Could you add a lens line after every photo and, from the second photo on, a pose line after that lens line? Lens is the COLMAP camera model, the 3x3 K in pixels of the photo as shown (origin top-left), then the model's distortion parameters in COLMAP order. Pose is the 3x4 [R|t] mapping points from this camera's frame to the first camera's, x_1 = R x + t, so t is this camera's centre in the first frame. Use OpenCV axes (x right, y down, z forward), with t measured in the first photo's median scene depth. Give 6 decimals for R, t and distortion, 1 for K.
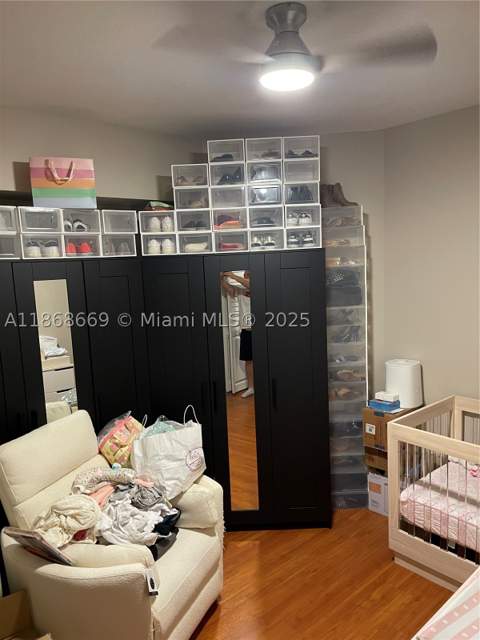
lens RADIAL K [[483.9, 0, 238.5], [0, 483.9, 321.2], [0, 0, 1]] dist [0.053257, -0.079551]
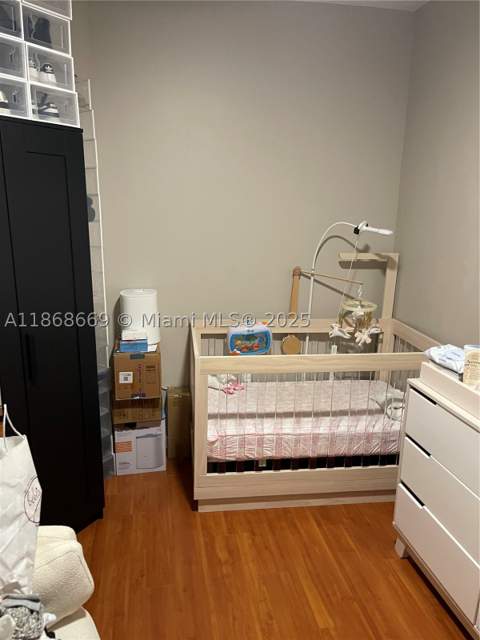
lens RADIAL K [[483.9, 0, 238.9], [0, 483.9, 318.5], [0, 0, 1]] dist [0.053257, -0.079551]
pose [[0.526844, -0.147303, 0.837100, -0.342634], [0.061129, 0.988884, 0.135540, 0.033301], [-0.847761, -0.020237, 0.529993, 0.500552]]
